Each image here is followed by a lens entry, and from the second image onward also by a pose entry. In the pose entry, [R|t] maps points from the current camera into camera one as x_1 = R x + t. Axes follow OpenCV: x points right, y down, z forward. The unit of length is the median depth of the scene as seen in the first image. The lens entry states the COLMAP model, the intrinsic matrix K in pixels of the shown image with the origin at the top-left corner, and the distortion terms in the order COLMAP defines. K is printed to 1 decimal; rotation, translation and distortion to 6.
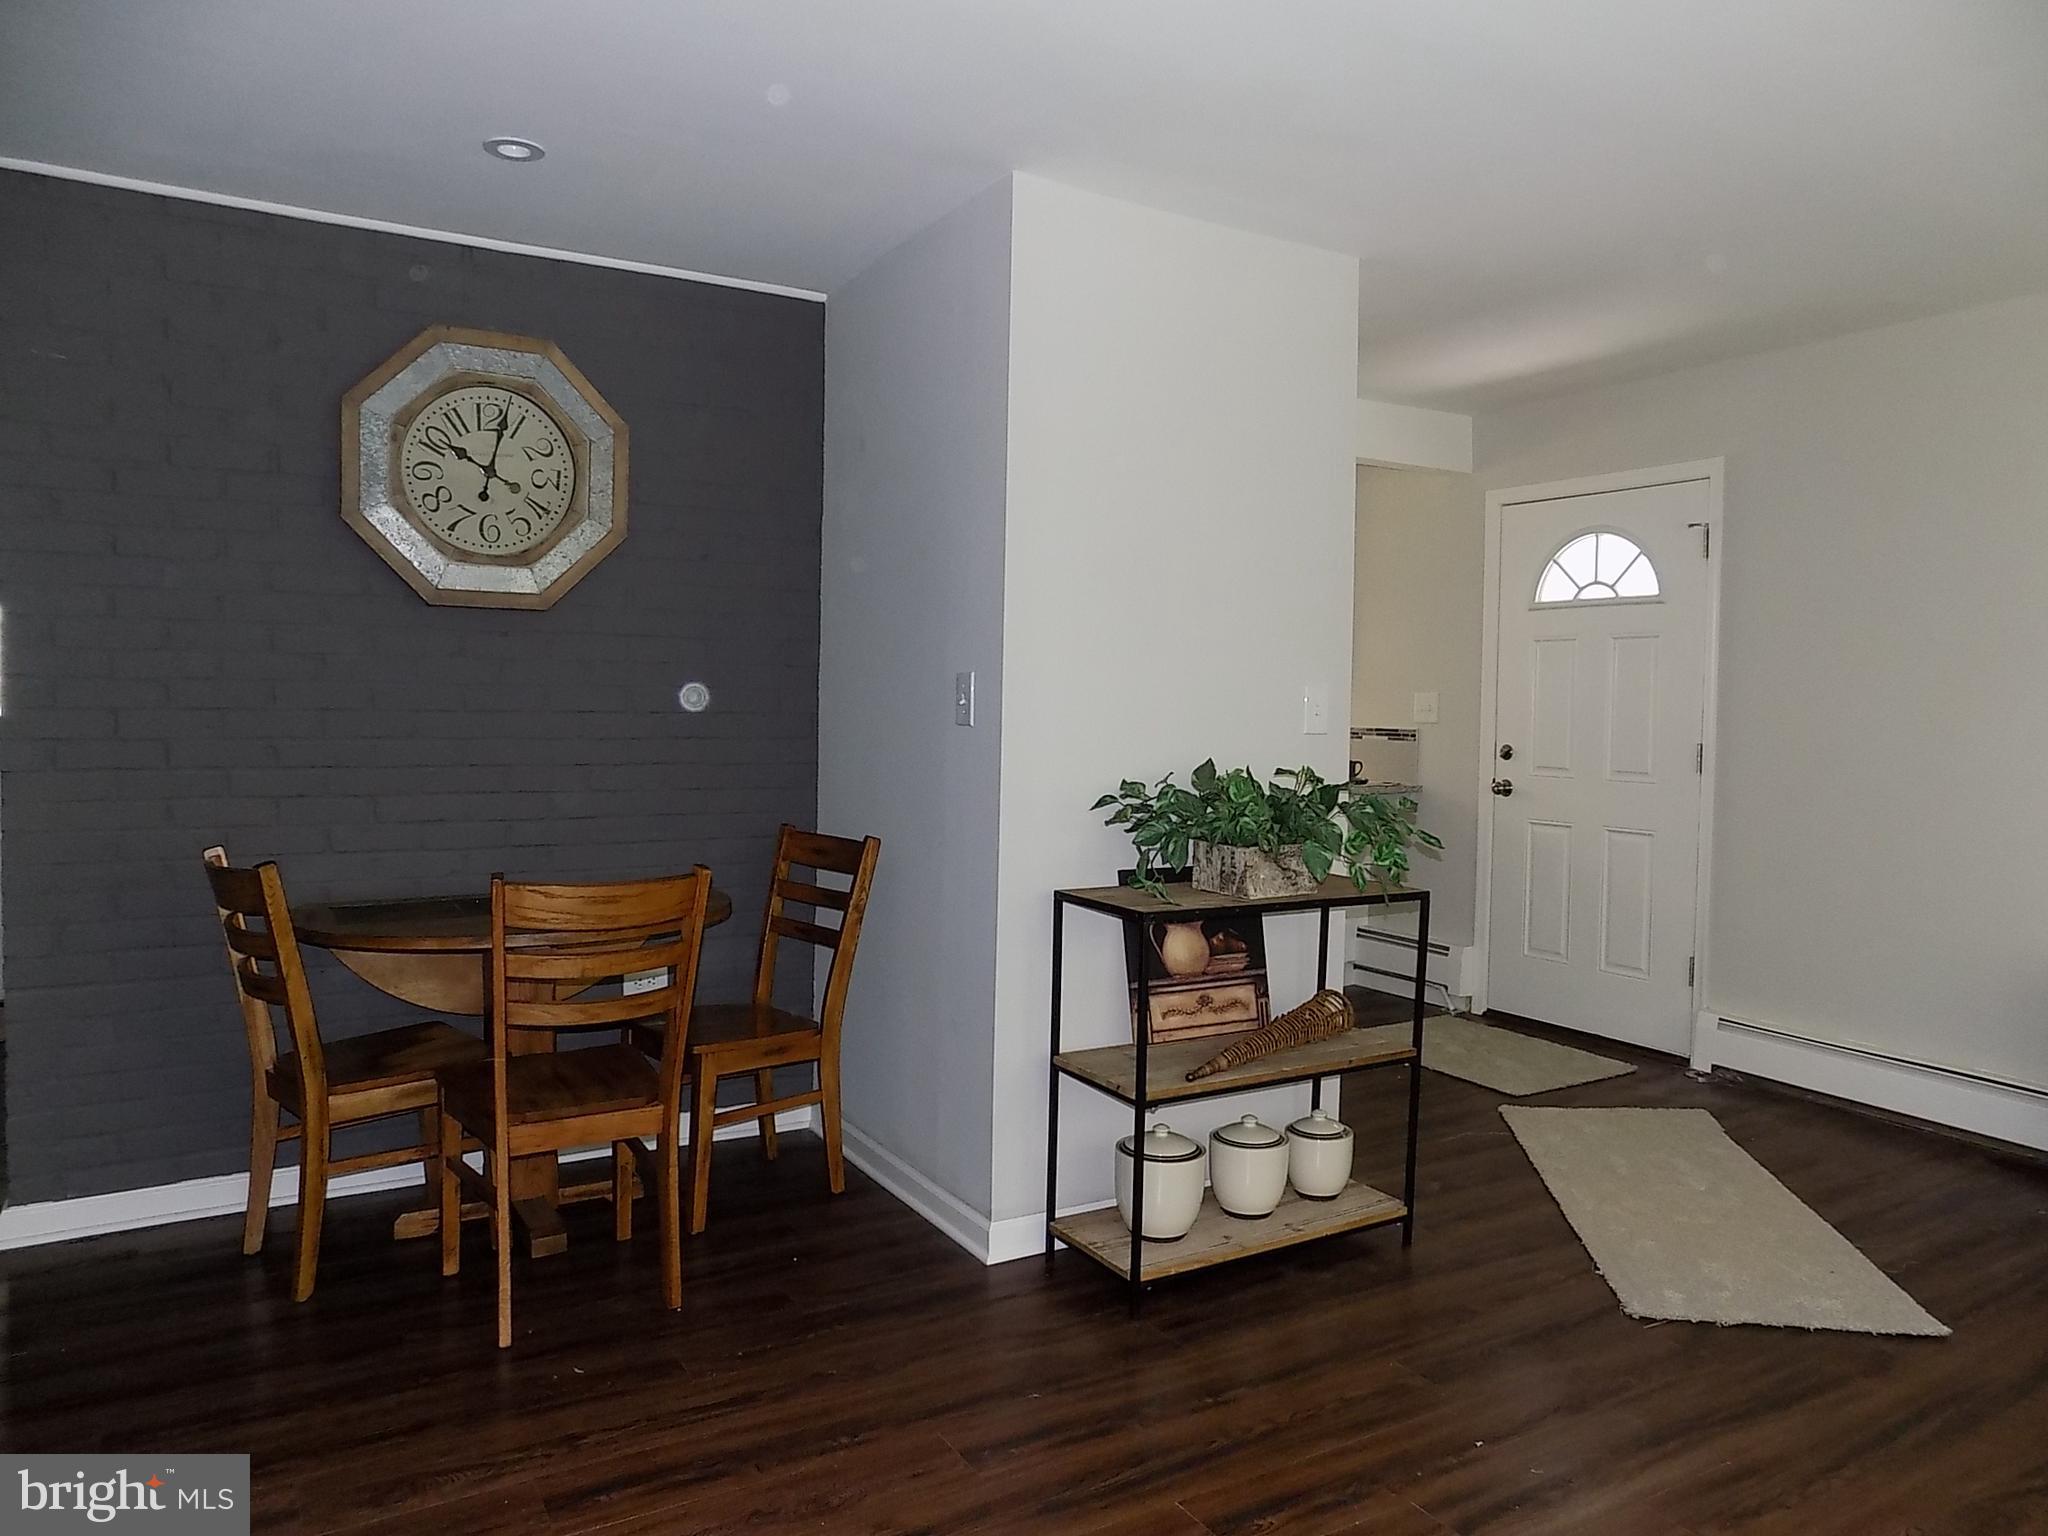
lens RADIAL K [[1376.9, 0, 1032.4], [0, 1376.9, 760.9], [0, 0, 1]] dist [-0.082783, 0.081349]
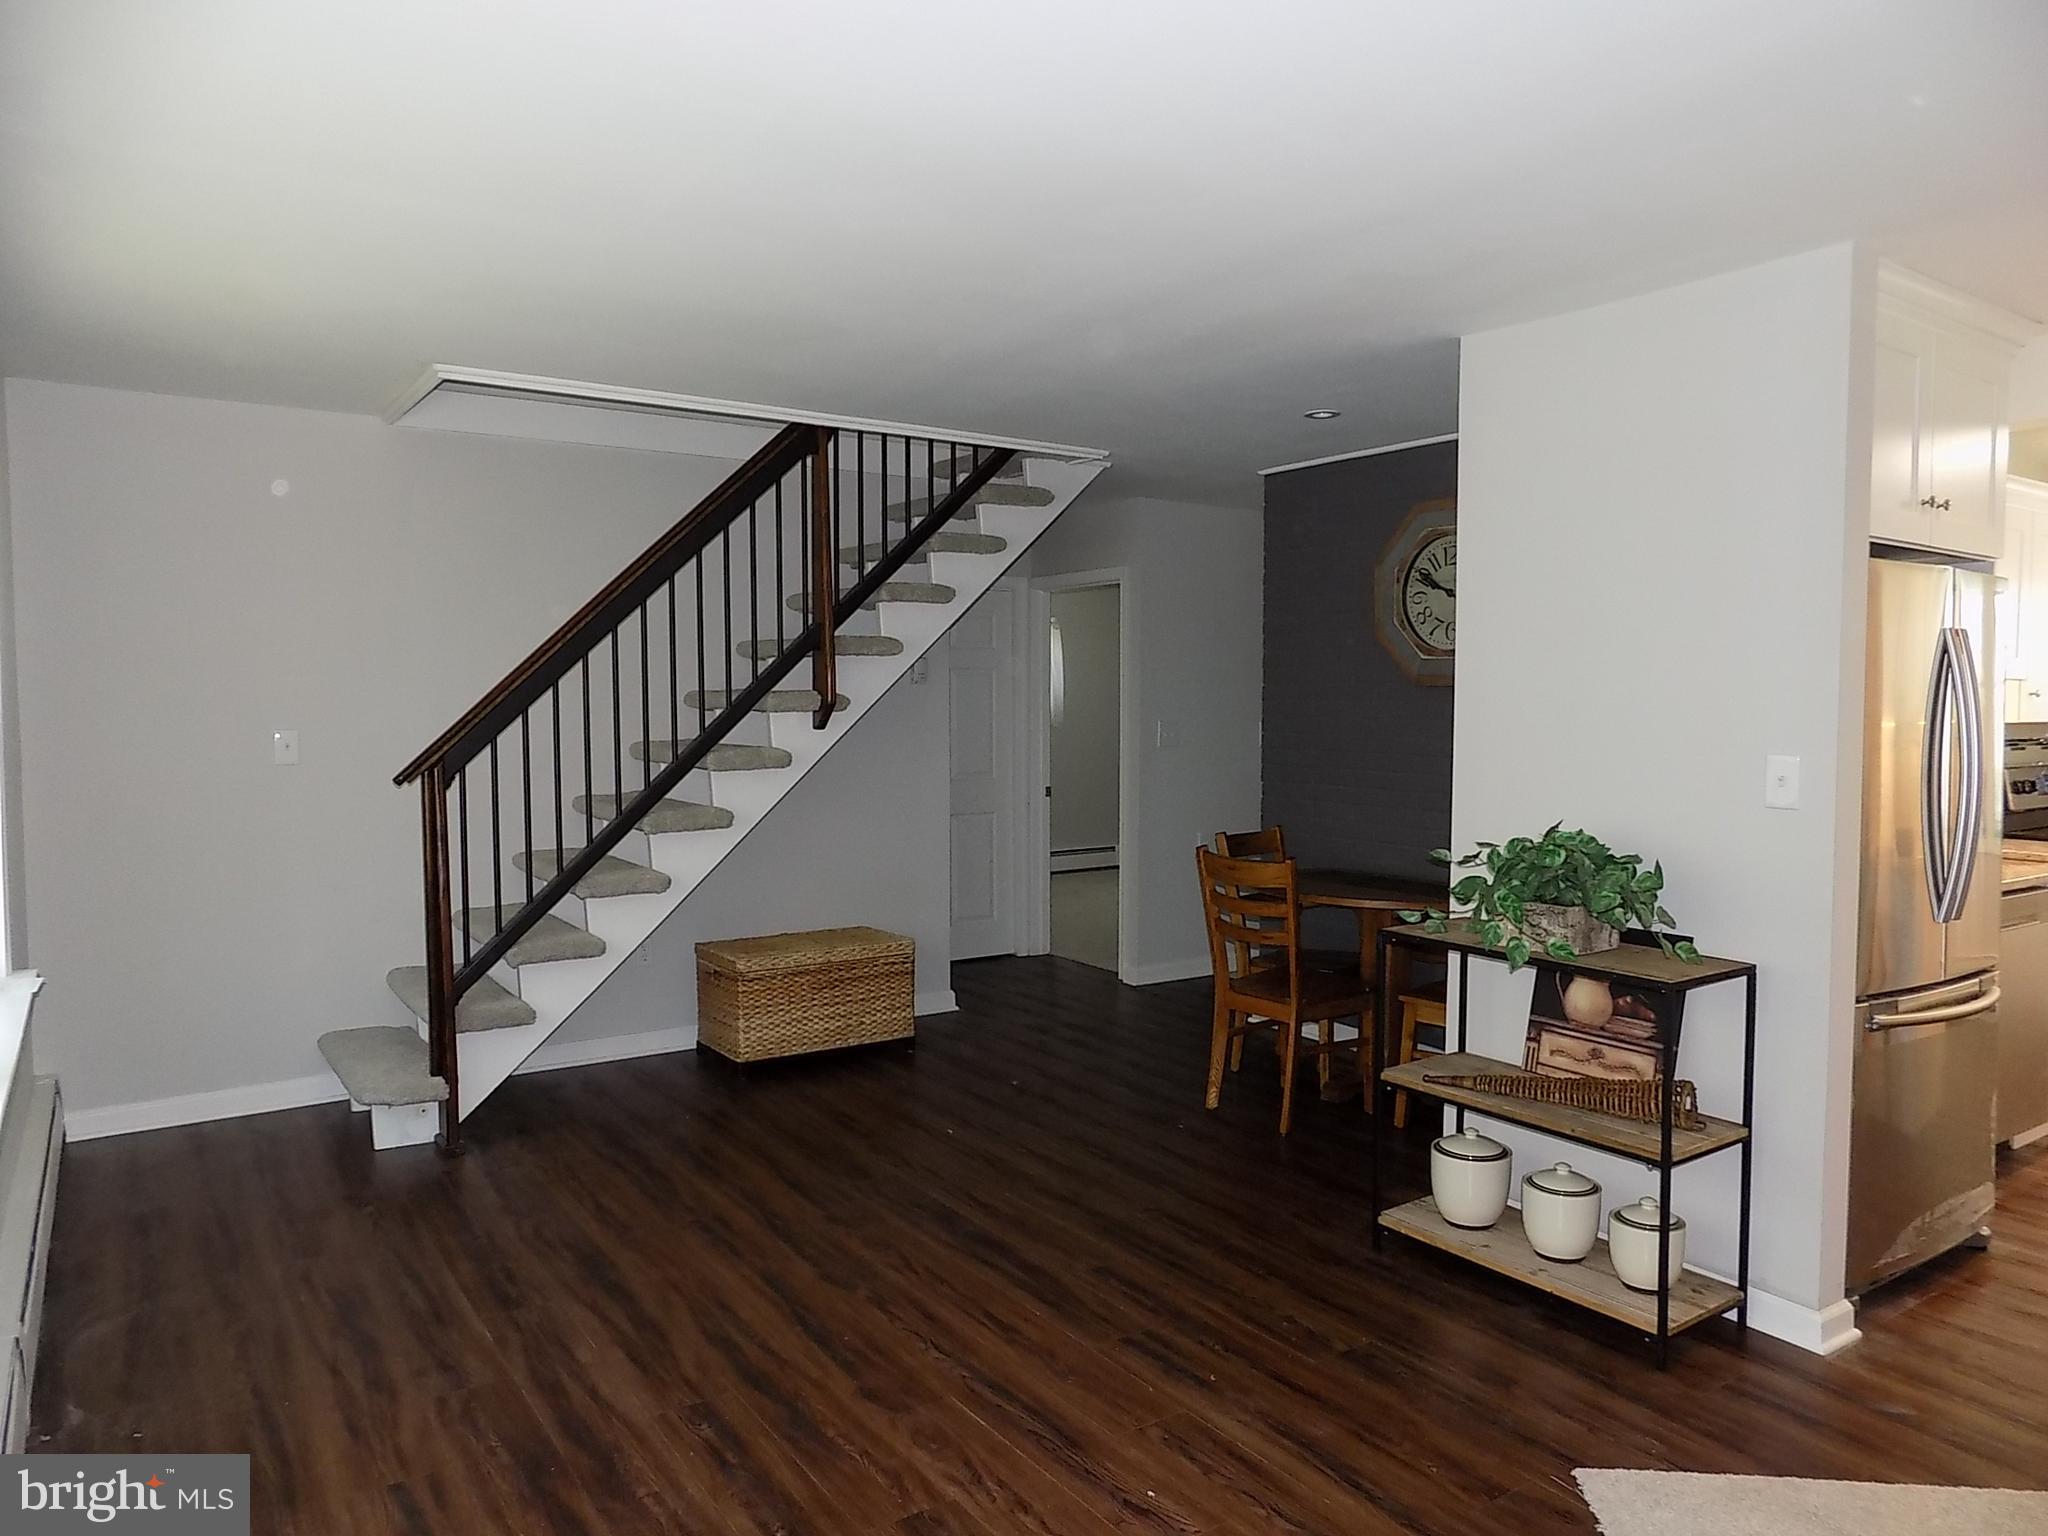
lens RADIAL K [[1376.9, 0, 1032.4], [0, 1376.9, 760.9], [0, 0, 1]] dist [-0.082783, 0.081349]
pose [[0.073652, 0.031204, -0.996796, 1.120643], [-0.050830, 0.998329, 0.027496, -0.054217], [0.995988, 0.048642, 0.075115, 0.488088]]
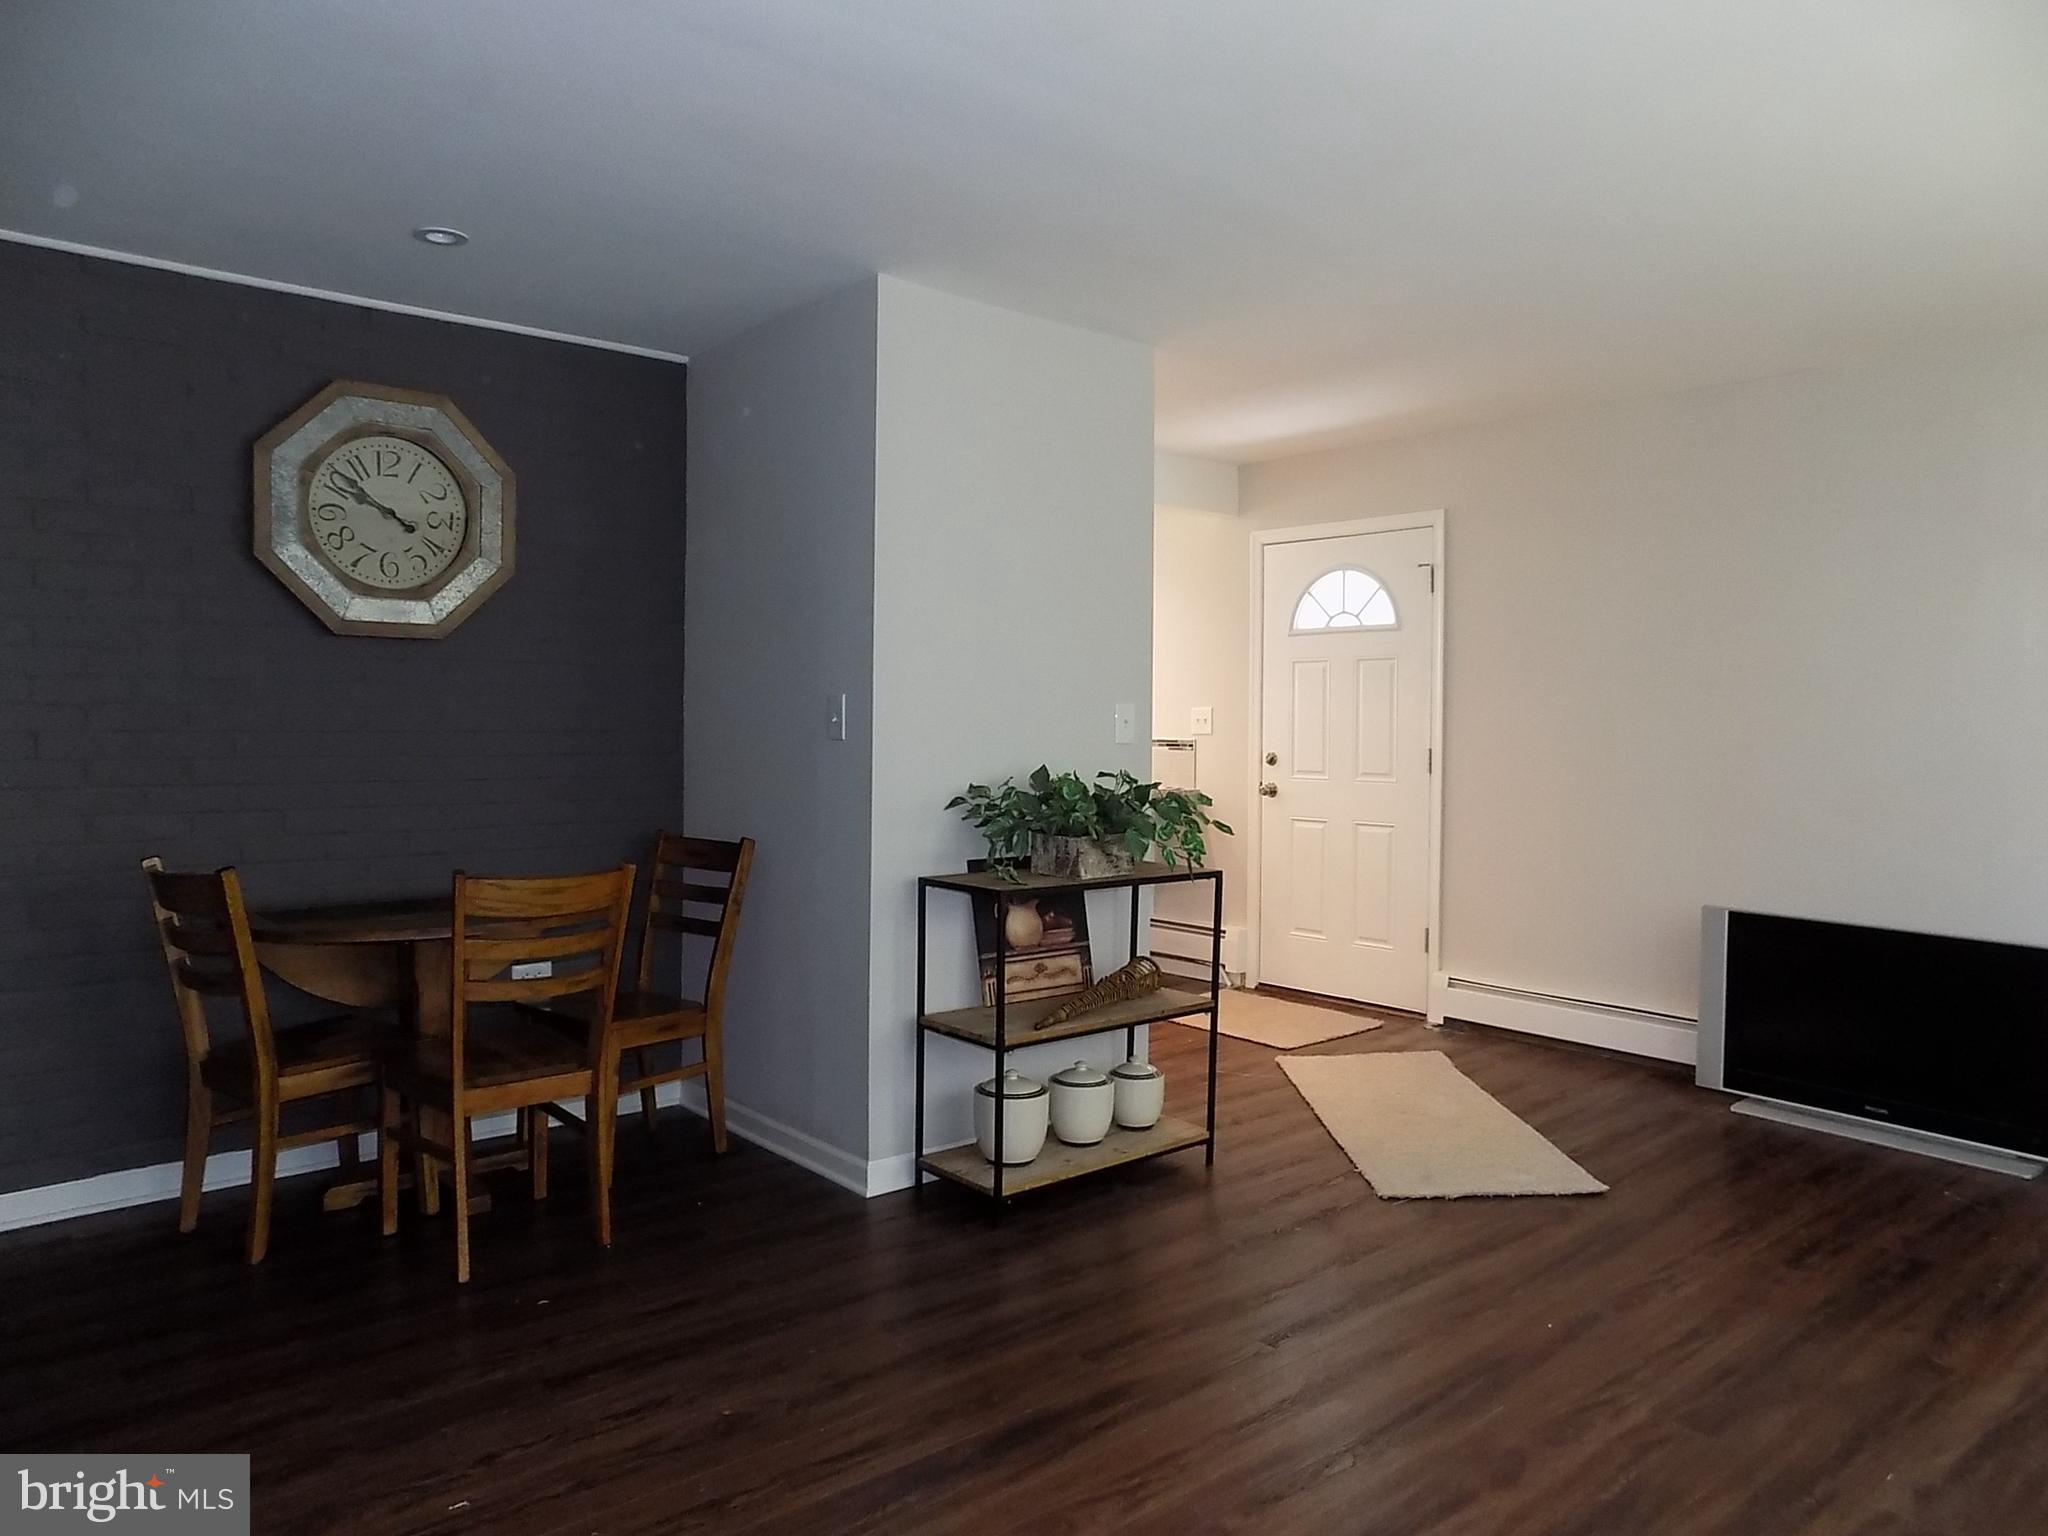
lens RADIAL K [[1376.9, 0, 1032.4], [0, 1376.9, 760.9], [0, 0, 1]] dist [-0.082783, 0.081349]
pose [[0.985062, -0.012868, 0.171720, -0.084647], [0.014903, 0.999833, -0.010569, 0.007076], [-0.171555, 0.012970, 0.985089, -0.179574]]
